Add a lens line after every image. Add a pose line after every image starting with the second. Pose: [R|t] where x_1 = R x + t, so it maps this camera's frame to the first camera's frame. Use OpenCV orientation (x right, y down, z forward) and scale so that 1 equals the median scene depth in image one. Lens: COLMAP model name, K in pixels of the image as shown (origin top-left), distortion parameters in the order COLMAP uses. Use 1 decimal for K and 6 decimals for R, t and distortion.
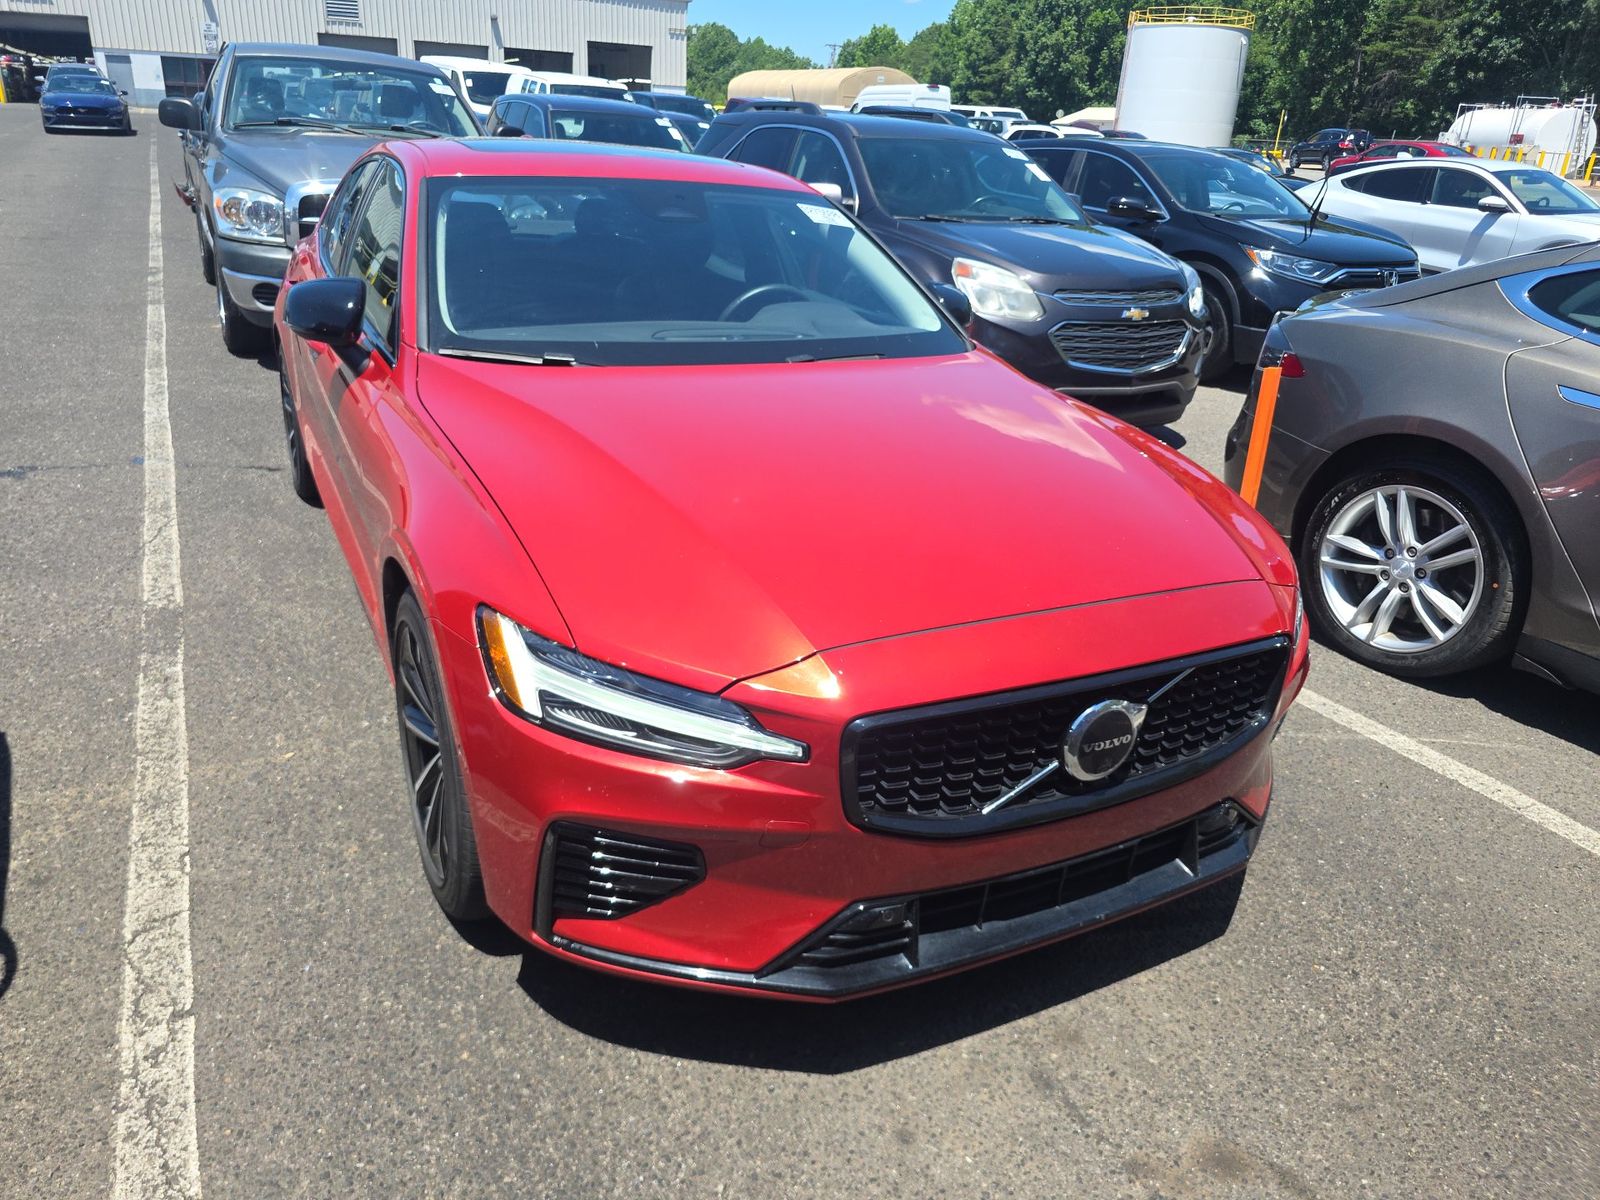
lens RADIAL K [[927.3, 0, 786.4], [0, 927.3, 598.8], [0, 0, 1]] dist [0.028502, -0.026332]
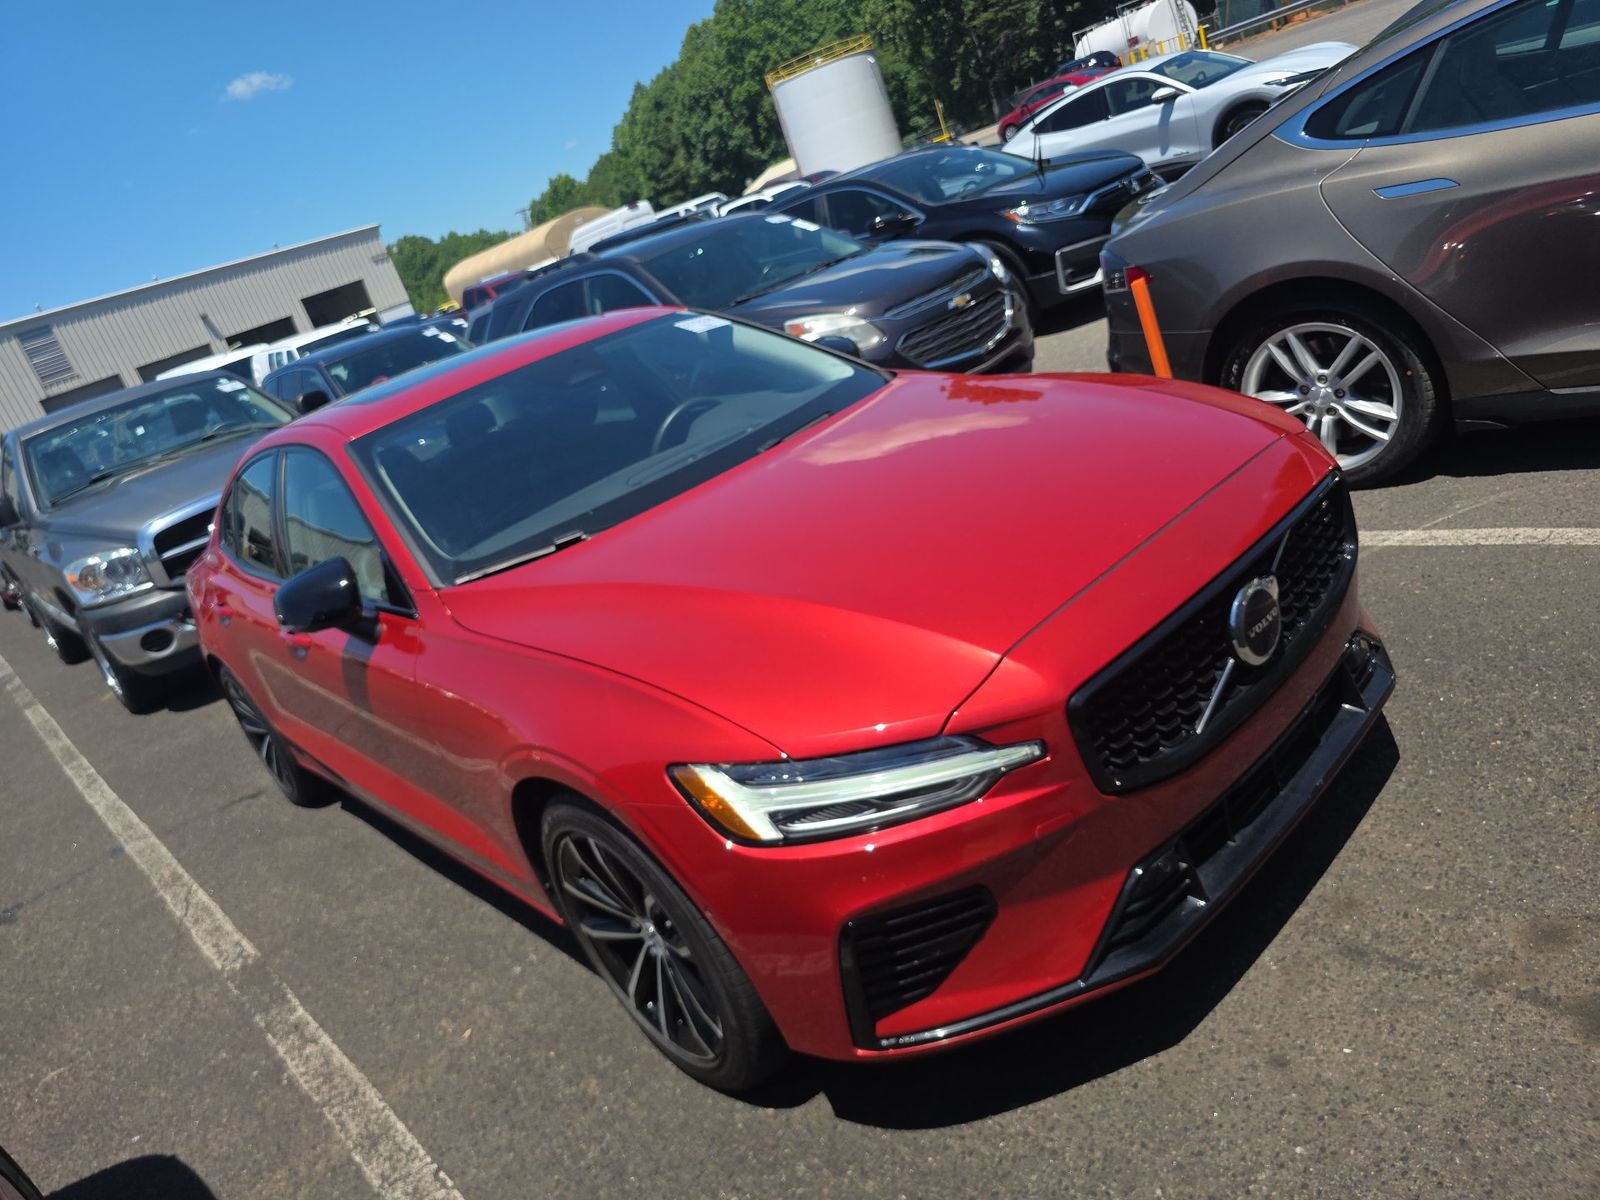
lens RADIAL K [[927.3, 0, 786.4], [0, 927.3, 598.8], [0, 0, 1]] dist [0.028502, -0.026332]
pose [[0.897982, -0.429156, 0.097228, -0.135269], [0.436709, 0.896276, -0.077293, -0.013613], [-0.053972, 0.111868, 0.992256, -0.013939]]
